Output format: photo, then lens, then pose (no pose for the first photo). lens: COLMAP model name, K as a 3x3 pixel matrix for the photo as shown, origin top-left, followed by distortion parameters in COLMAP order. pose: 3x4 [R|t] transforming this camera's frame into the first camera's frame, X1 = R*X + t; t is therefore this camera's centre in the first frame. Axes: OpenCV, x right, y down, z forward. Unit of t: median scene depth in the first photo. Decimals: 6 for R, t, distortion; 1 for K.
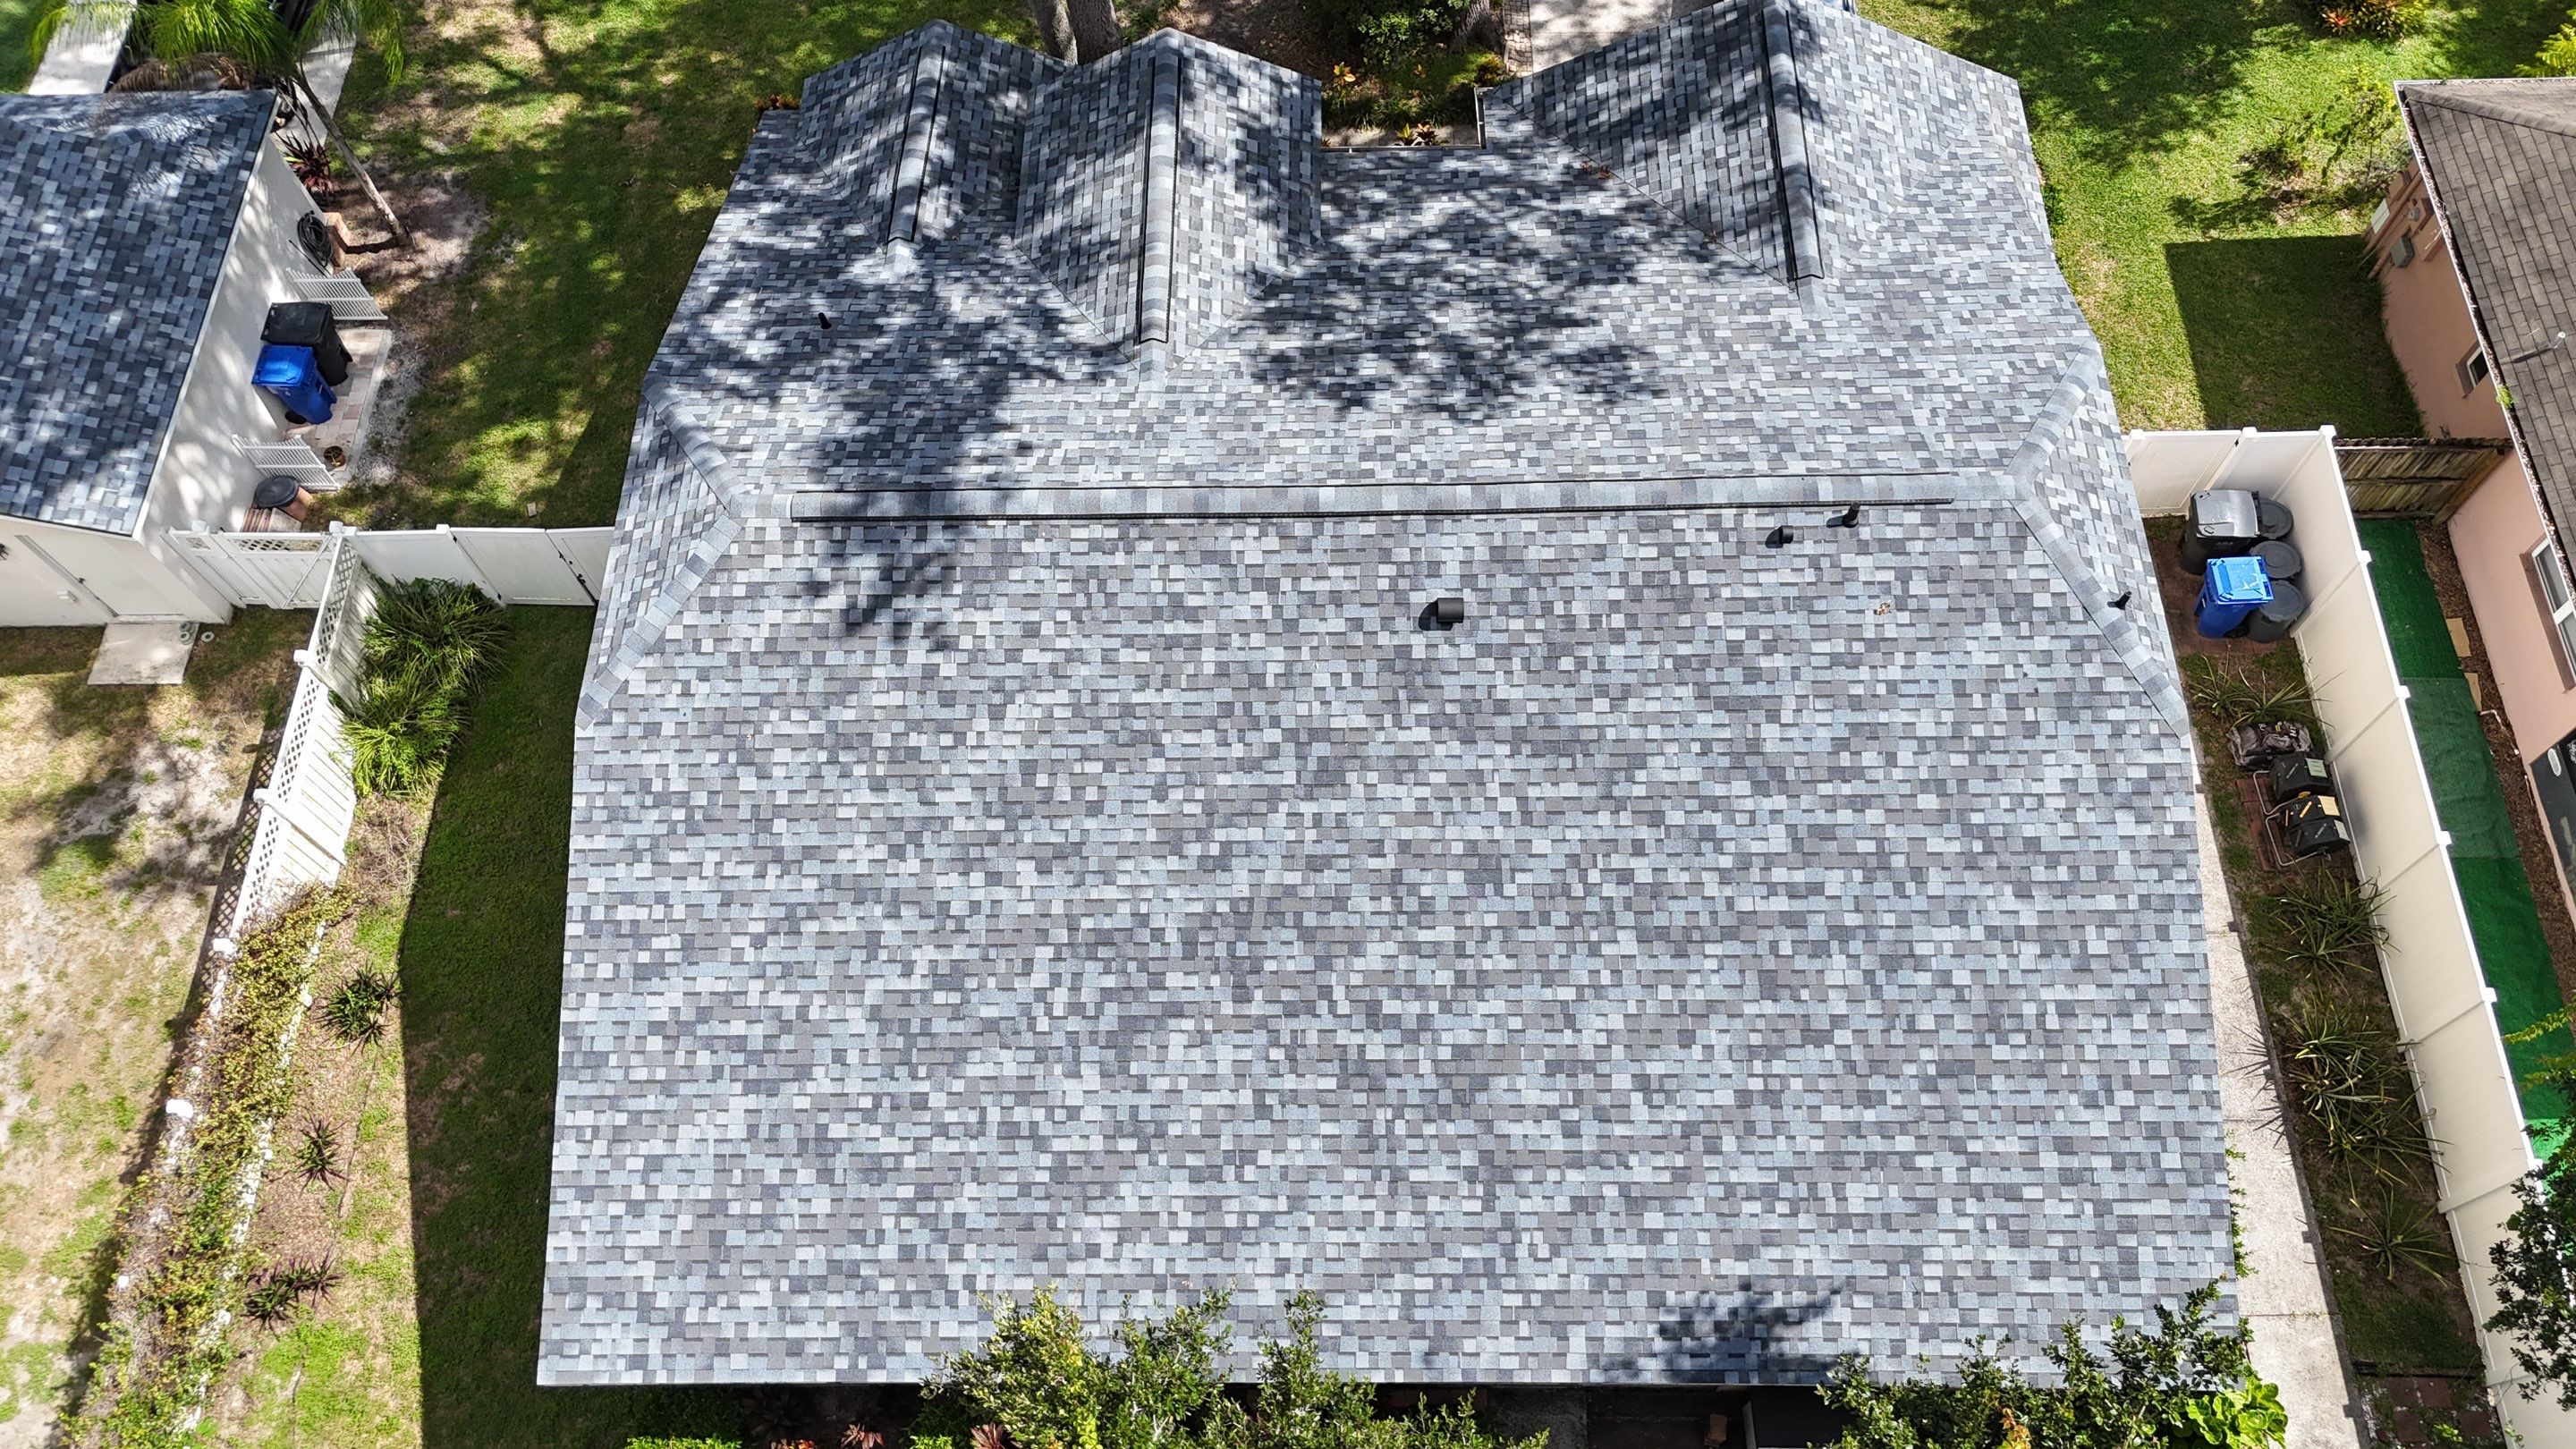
lens RADIAL K [[1907.7, 0, 1288.0], [0, 1907.7, 724.5], [0, 0, 1]] dist [0.089716, -0.094340]
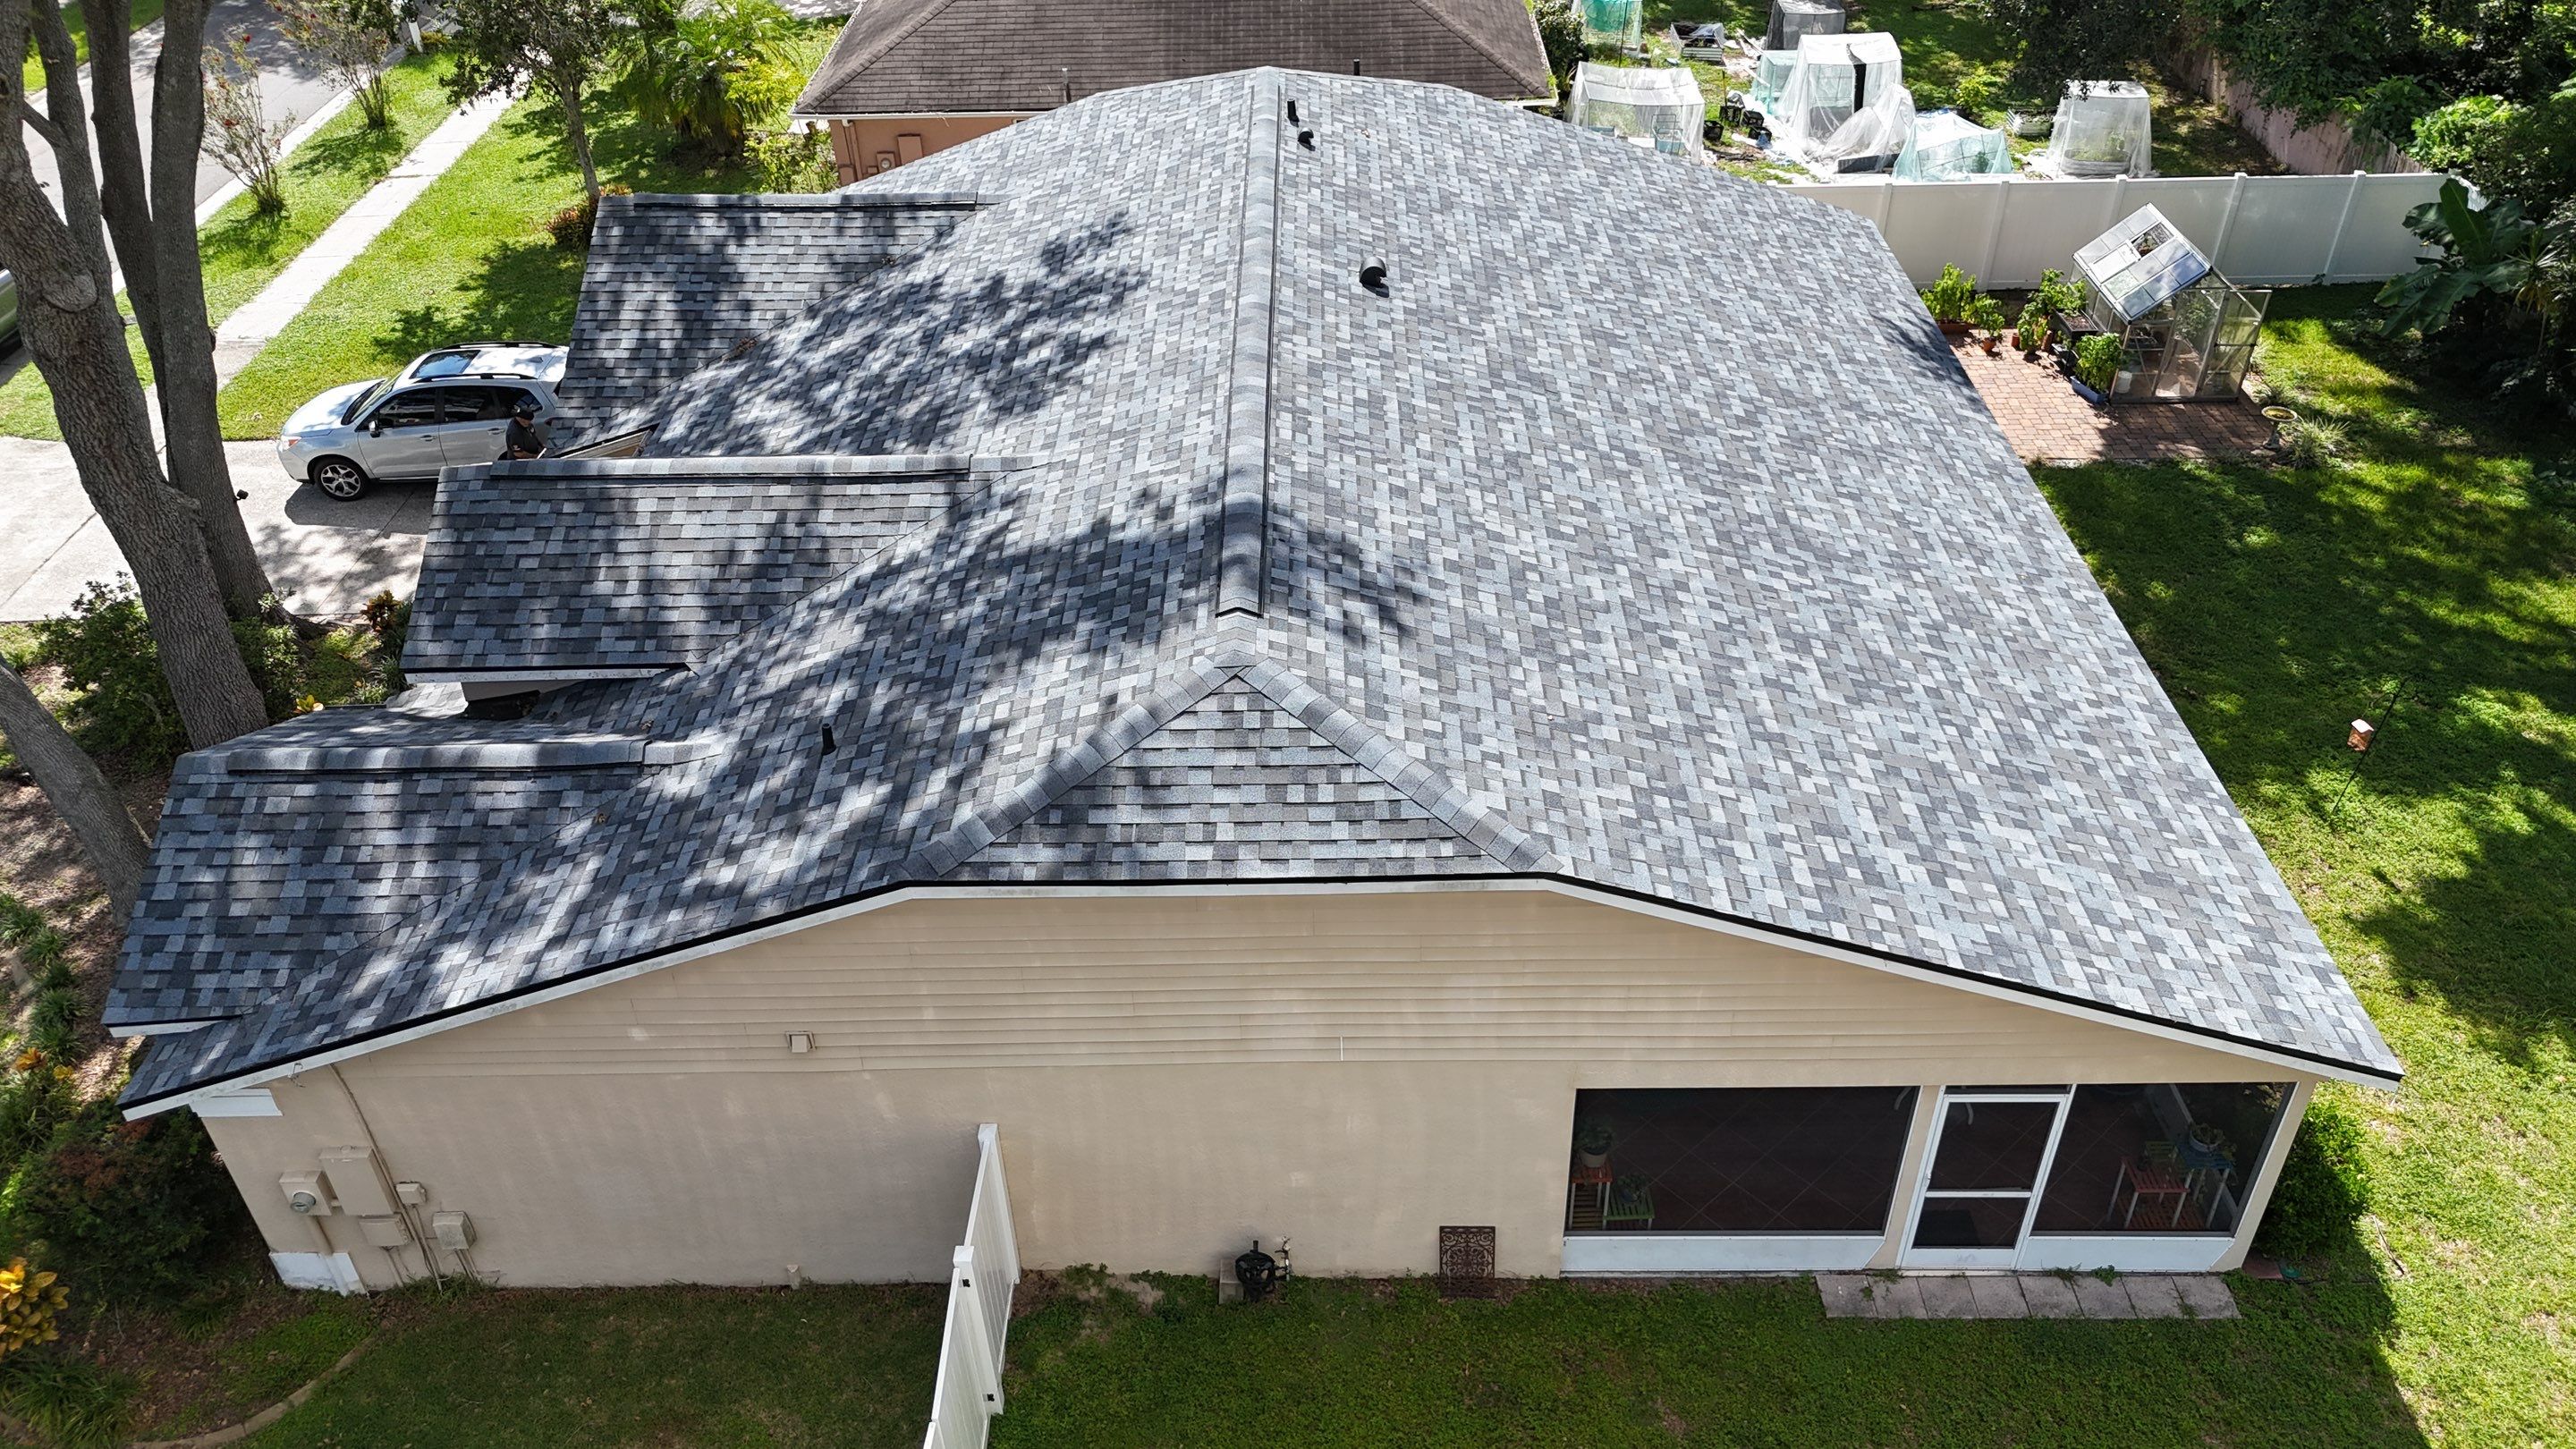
lens RADIAL K [[1899.1, 0, 1288.0], [0, 1899.1, 724.5], [0, 0, 1]] dist [0.103397, -0.123631]
pose [[0.004249, -0.566012, 0.824386, -0.876326], [0.900965, 0.359851, 0.242425, -0.257646], [-0.433871, 0.741713, 0.511486, 0.672028]]
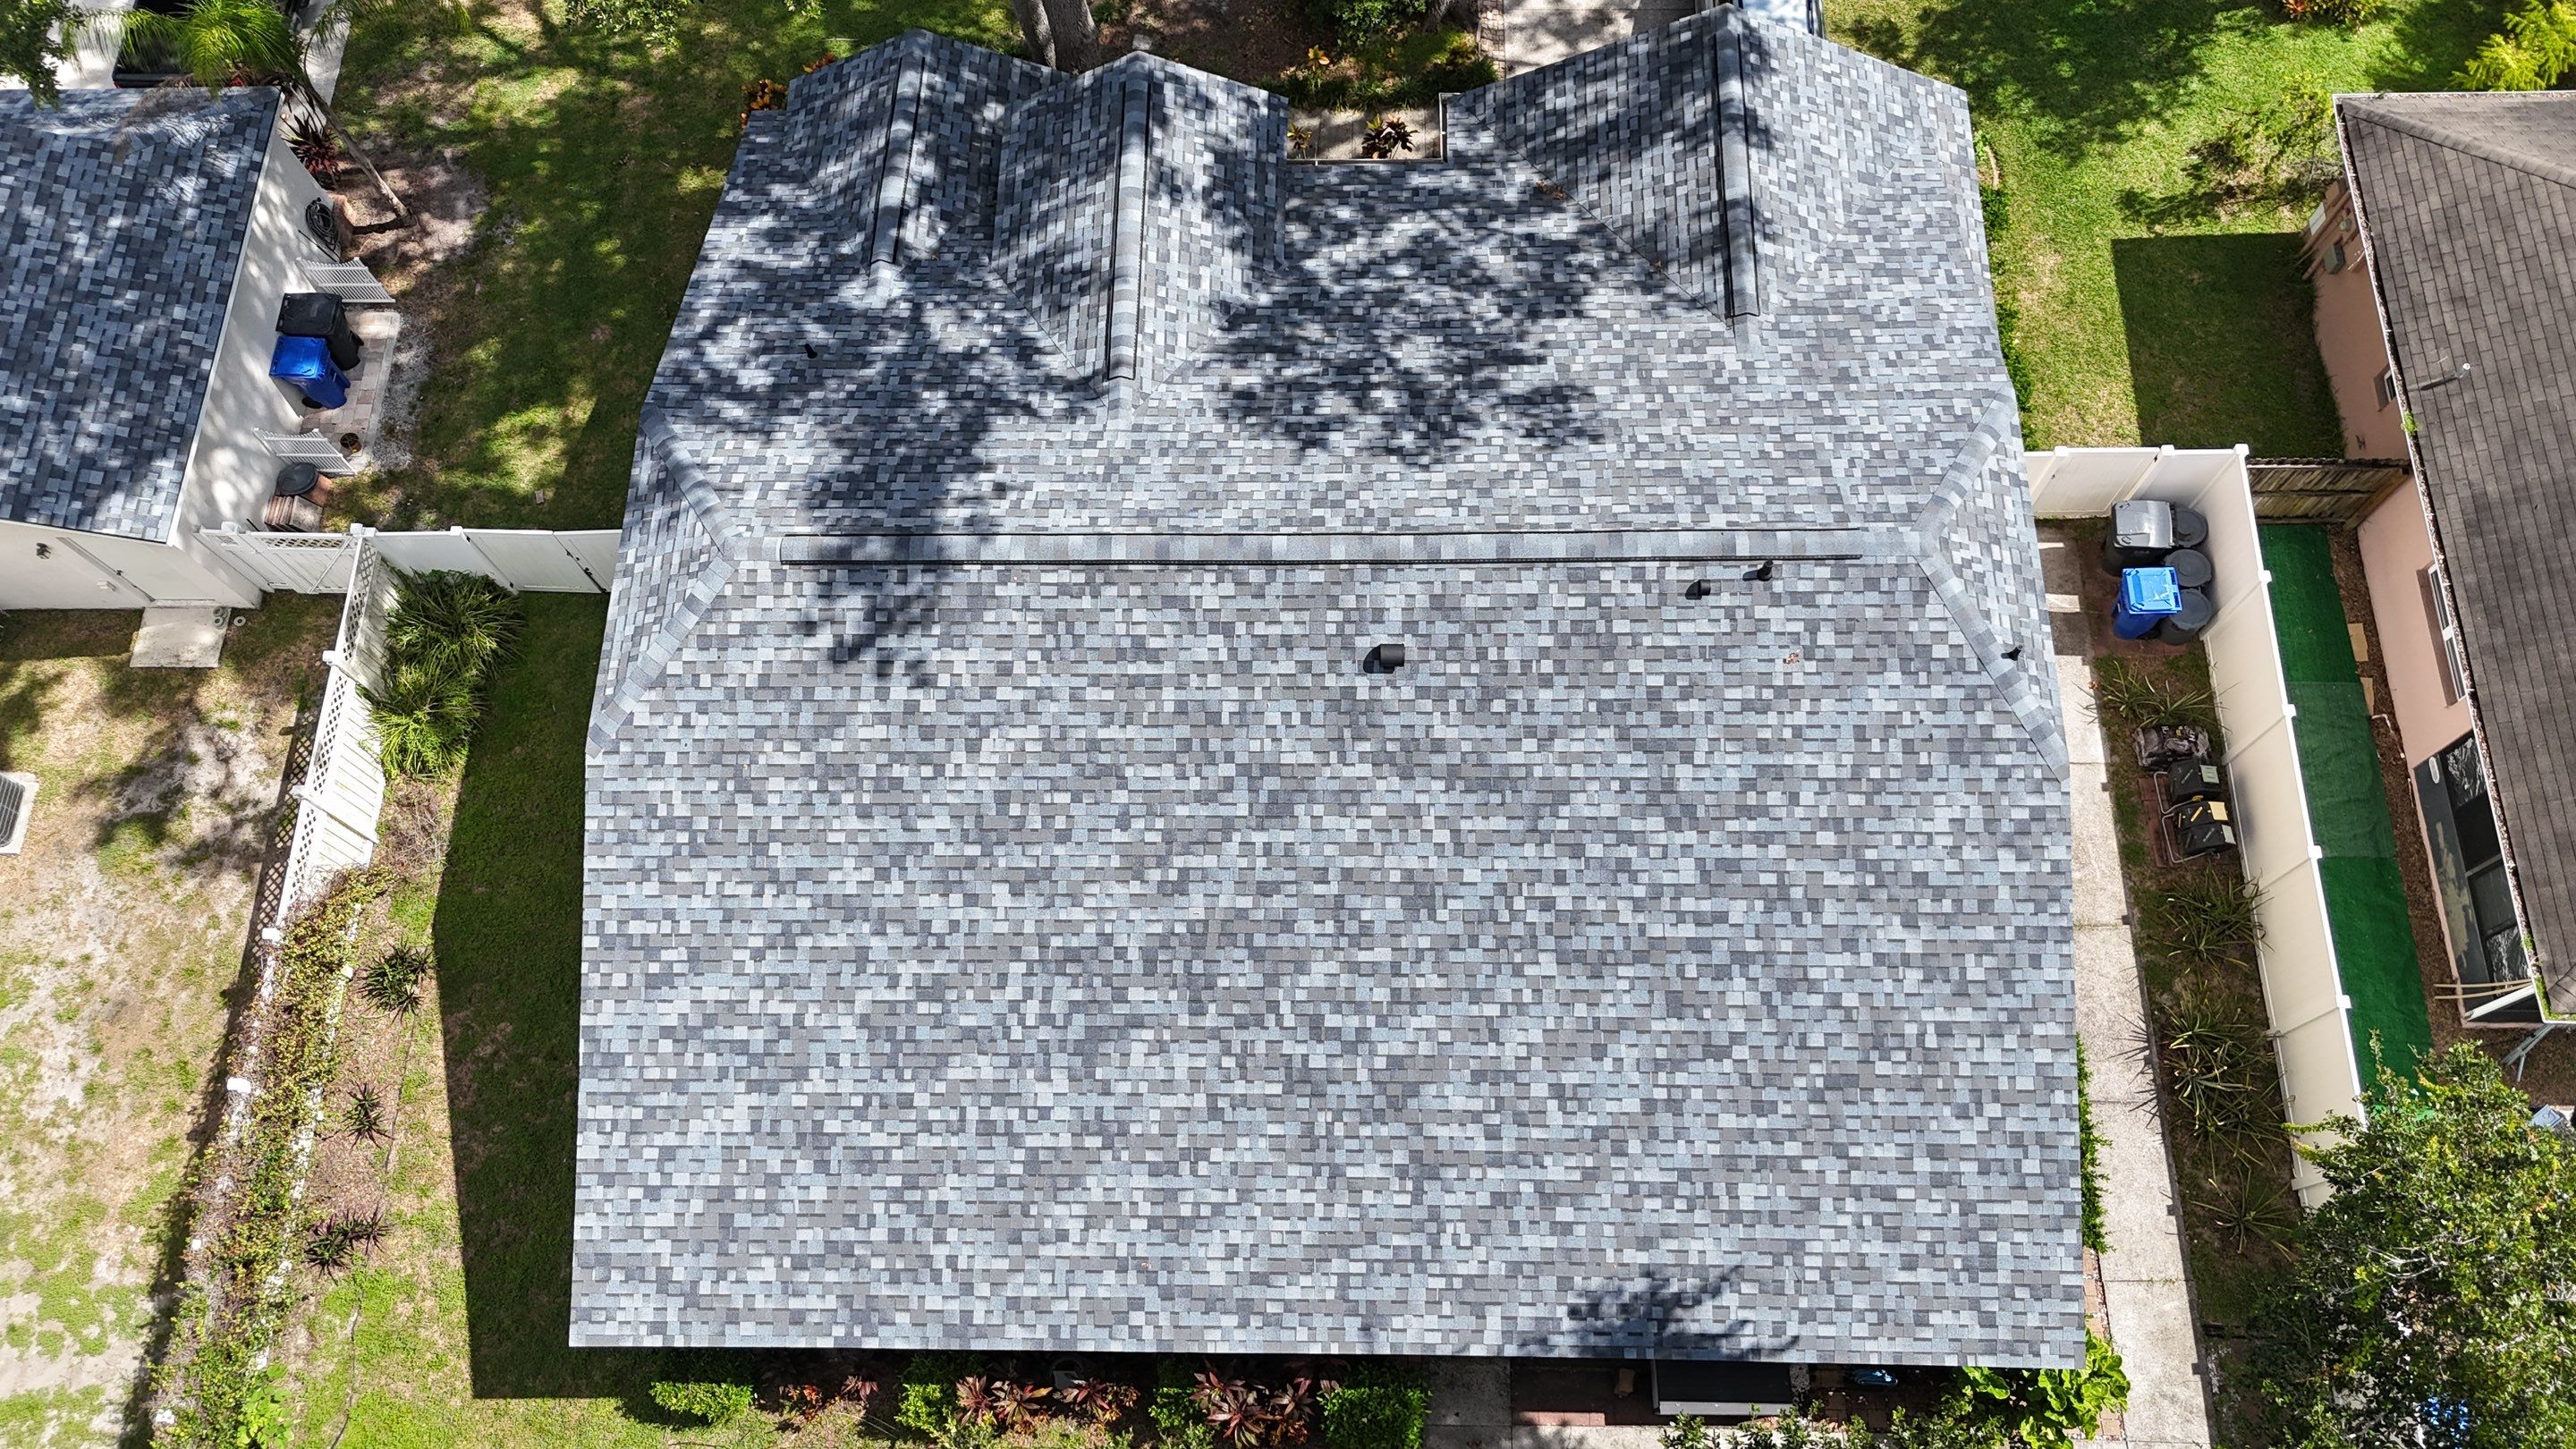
lens RADIAL K [[1899.1, 0, 1288.0], [0, 1899.1, 724.5], [0, 0, 1]] dist [0.103397, -0.123631]
pose [[0.999945, 0.006741, -0.008029, 0.034755], [-0.005931, 0.995263, 0.097036, -0.123714], [0.008645, -0.096983, 0.995248, -0.072945]]
